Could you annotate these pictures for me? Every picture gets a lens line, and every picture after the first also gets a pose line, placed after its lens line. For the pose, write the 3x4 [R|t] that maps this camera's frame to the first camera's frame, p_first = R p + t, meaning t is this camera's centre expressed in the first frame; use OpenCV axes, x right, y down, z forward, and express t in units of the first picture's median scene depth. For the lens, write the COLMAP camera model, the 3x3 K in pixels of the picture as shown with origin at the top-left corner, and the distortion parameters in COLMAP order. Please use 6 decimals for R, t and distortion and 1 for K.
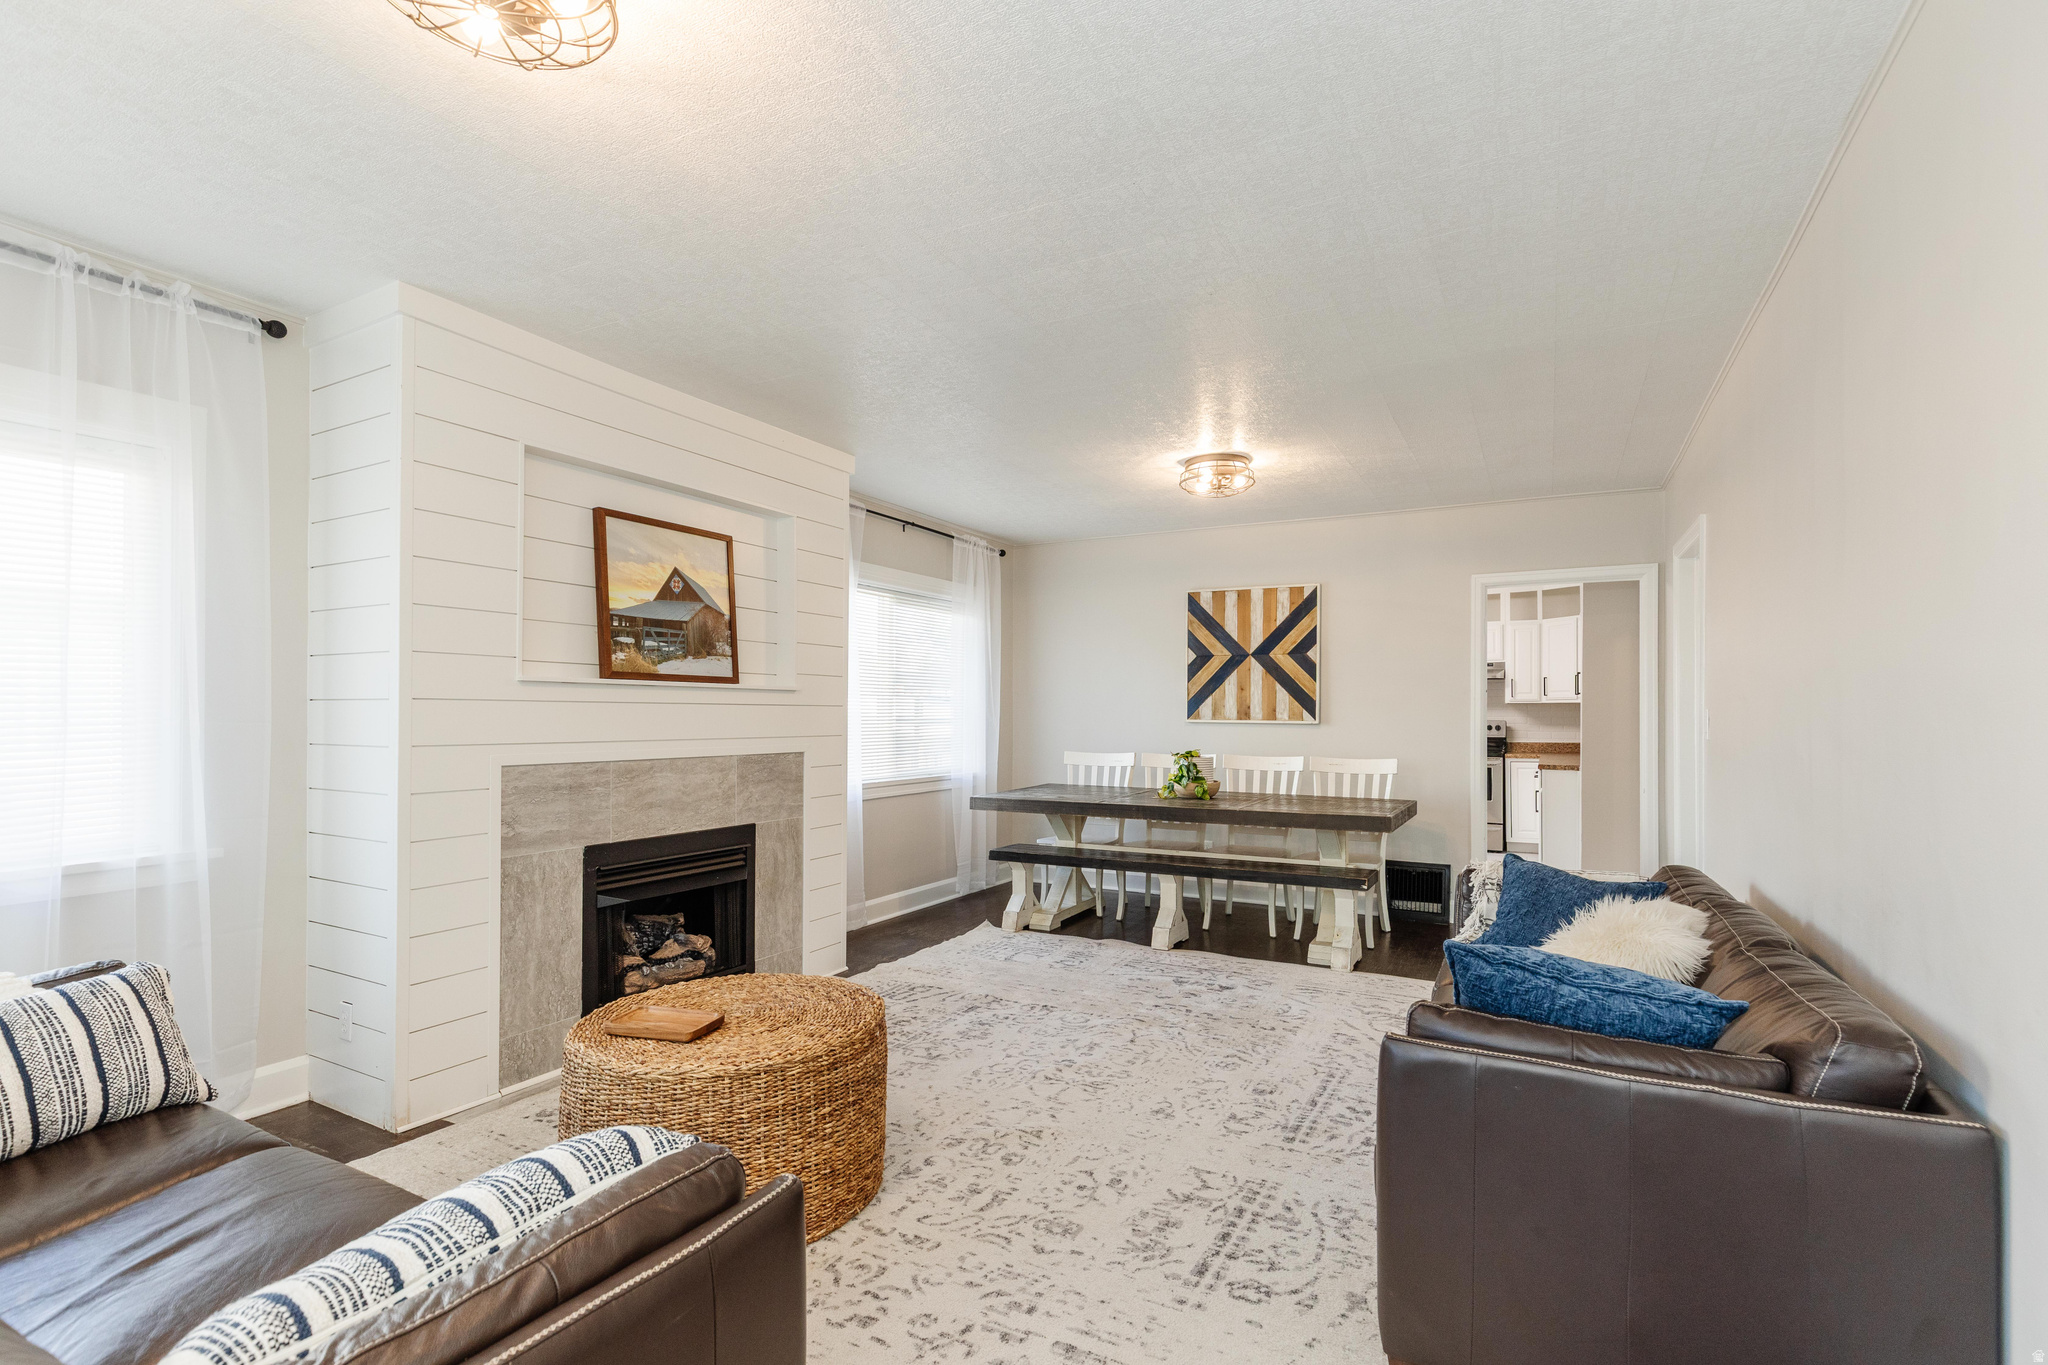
lens RADIAL K [[994.7, 0, 984.2], [0, 994.7, 692.0], [0, 0, 1]] dist [0.011908, -0.005721]
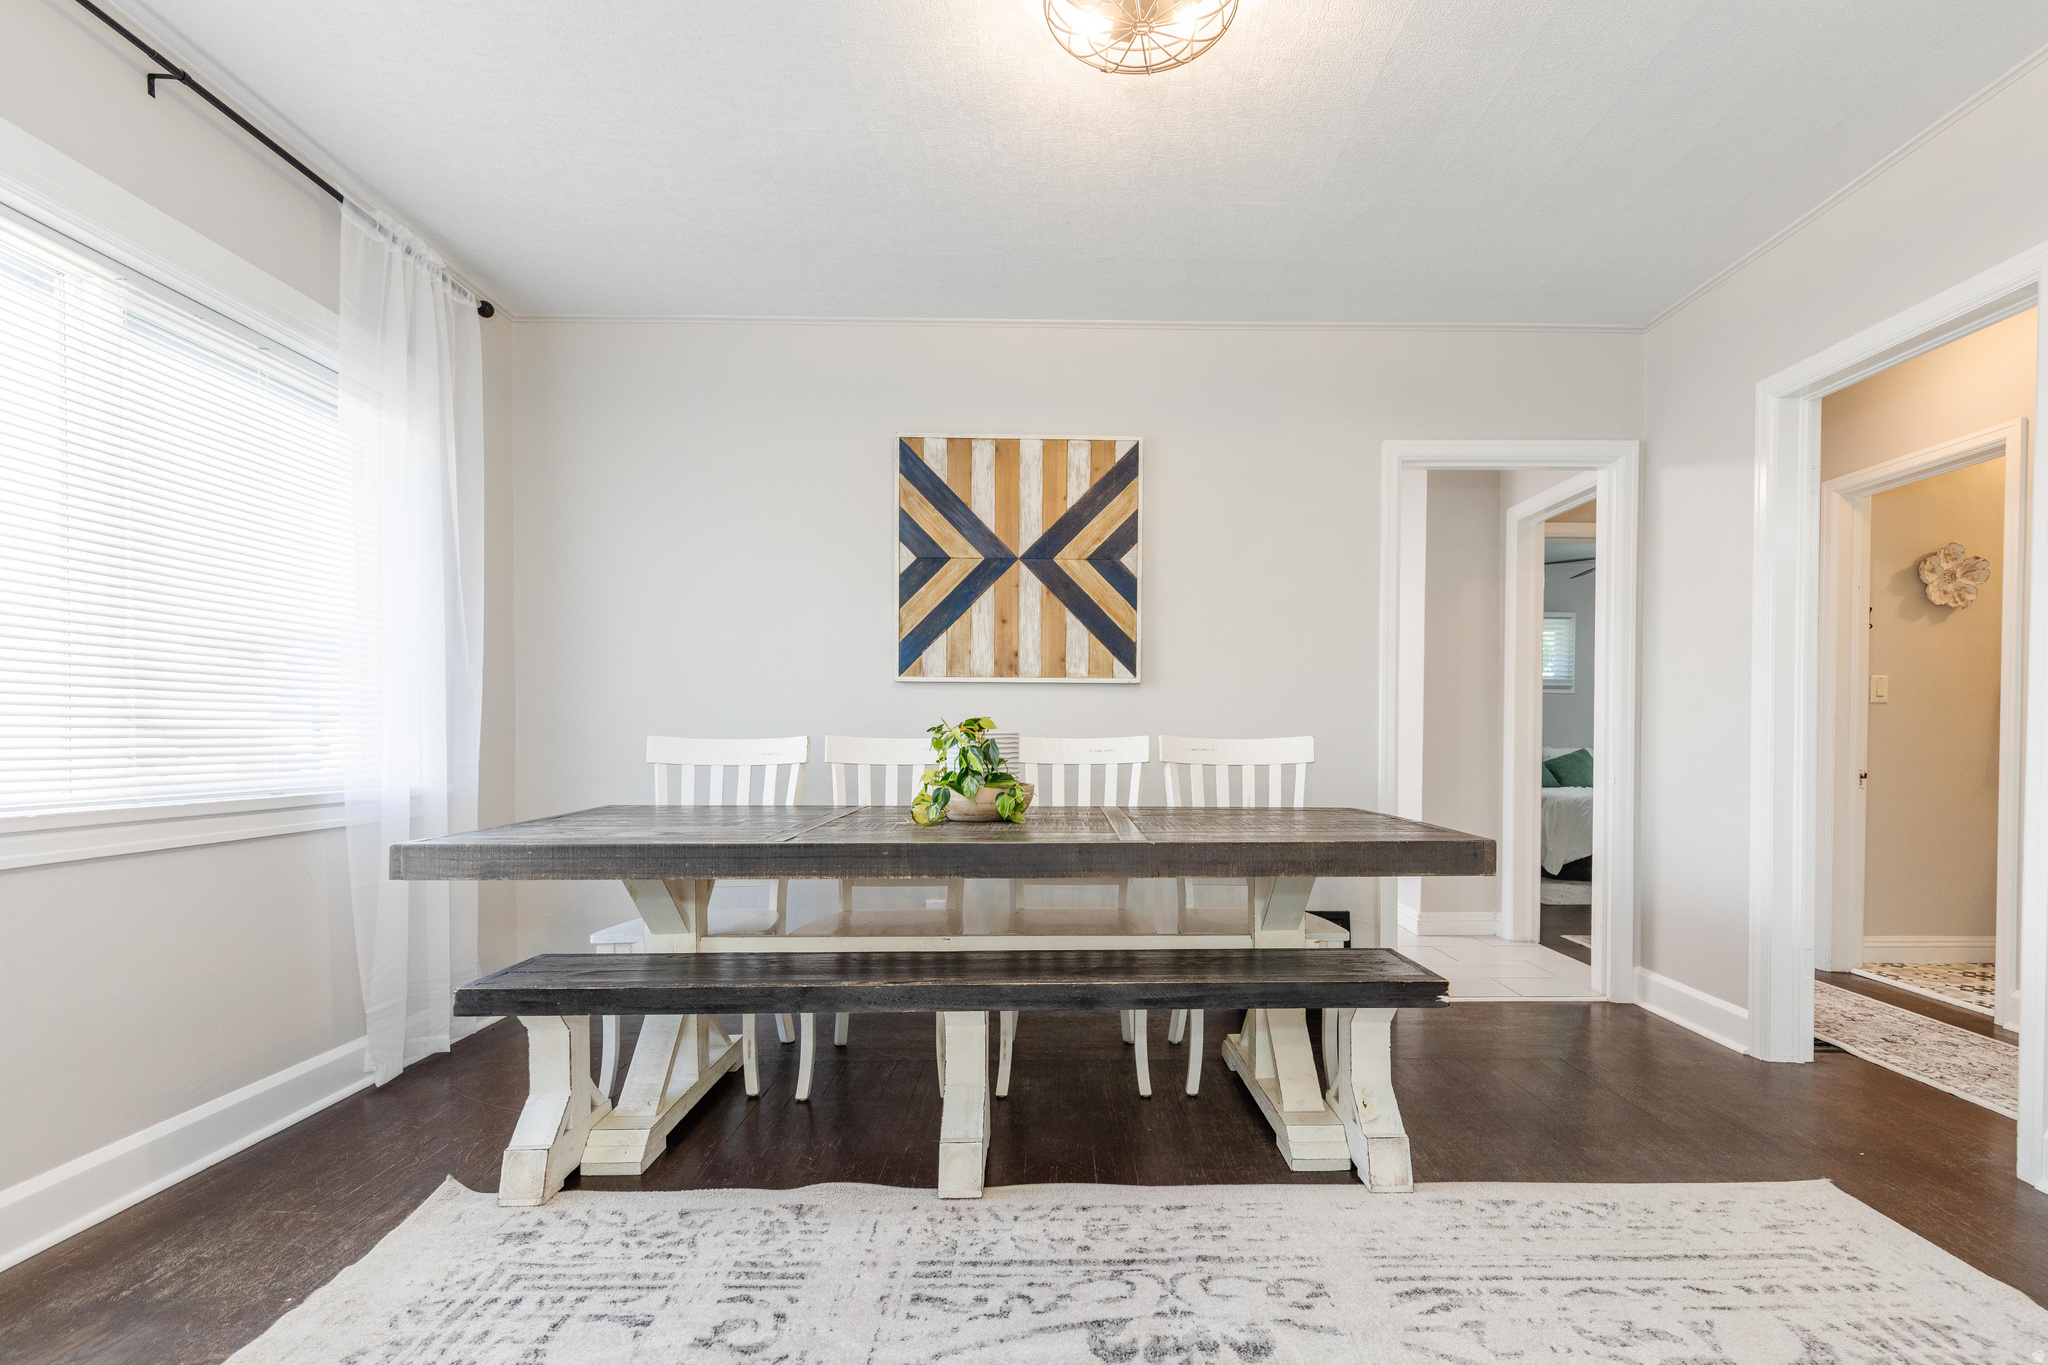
lens RADIAL K [[971.6, 0, 1091.7], [0, 971.6, 765.4], [0, 0, 1]] dist [0.001397, -0.000088]
pose [[0.839961, -0.012725, 0.542498, 0.008184], [-0.013003, 0.998966, 0.043565, 0.054923], [-0.542491, -0.043647, 0.838927, 0.541555]]
